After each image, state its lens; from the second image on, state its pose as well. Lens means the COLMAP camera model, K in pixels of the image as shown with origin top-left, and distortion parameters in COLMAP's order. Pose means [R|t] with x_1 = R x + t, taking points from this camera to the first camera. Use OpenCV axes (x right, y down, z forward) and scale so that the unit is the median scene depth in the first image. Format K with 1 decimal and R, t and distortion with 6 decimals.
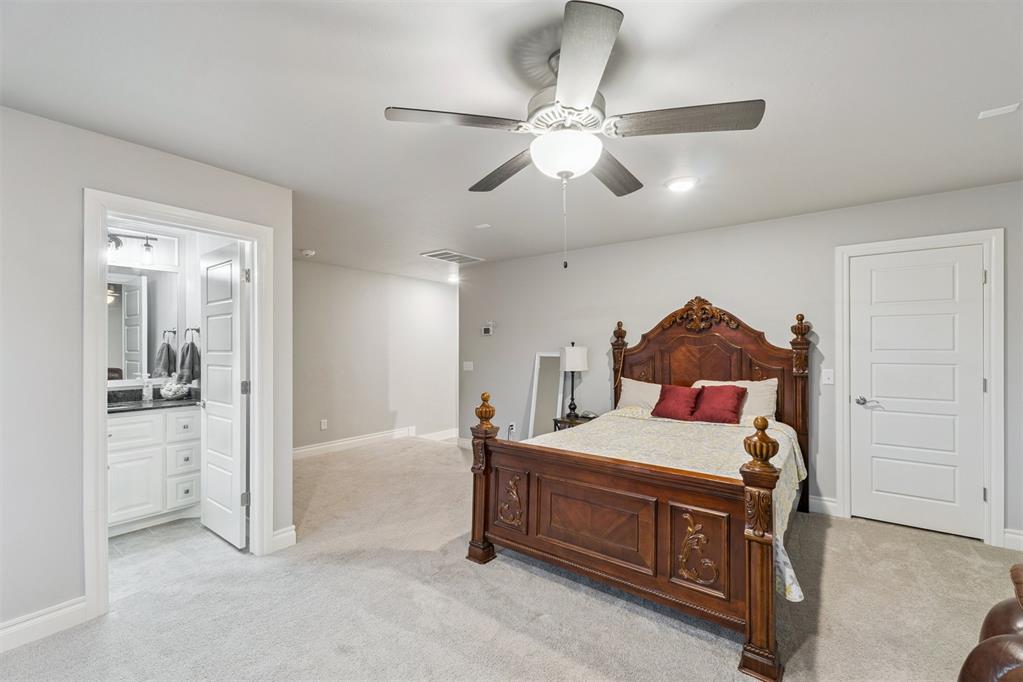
lens RADIAL K [[427.8, 0, 507.8], [0, 427.8, 345.8], [0, 0, 1]] dist [0.001247, 0.000142]
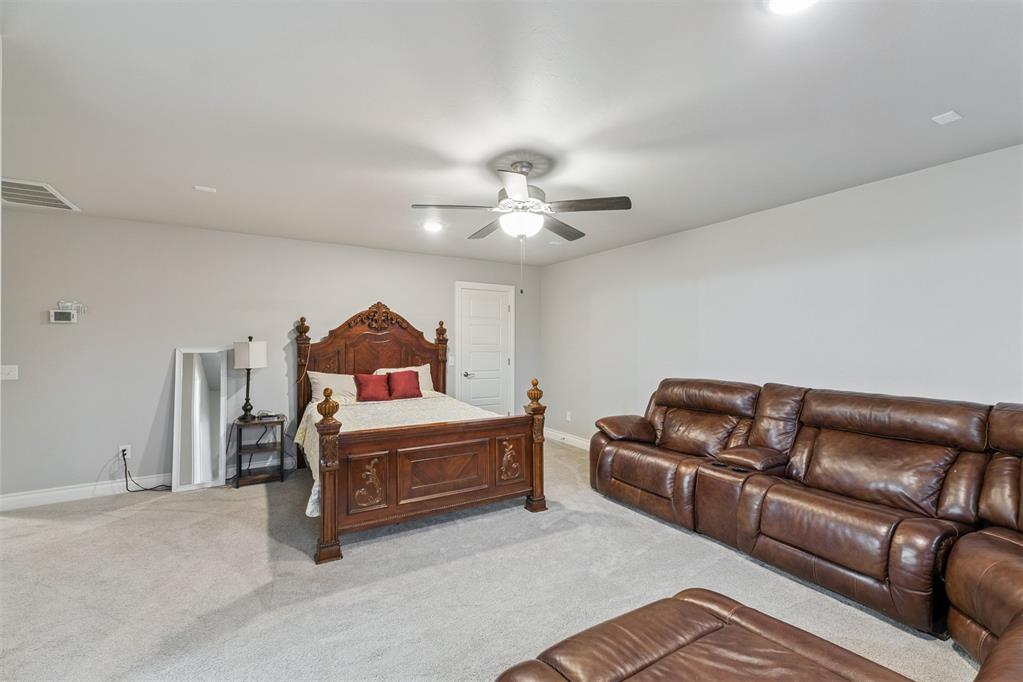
lens RADIAL K [[429.2, 0, 509.9], [0, 429.2, 341.4], [0, 0, 1]] dist [0.000577, 0.000166]
pose [[0.370812, 0.005559, 0.928691, -0.628477], [-0.005930, 0.999976, -0.003618, 0.002903], [-0.928689, -0.004165, 0.370836, 0.195459]]
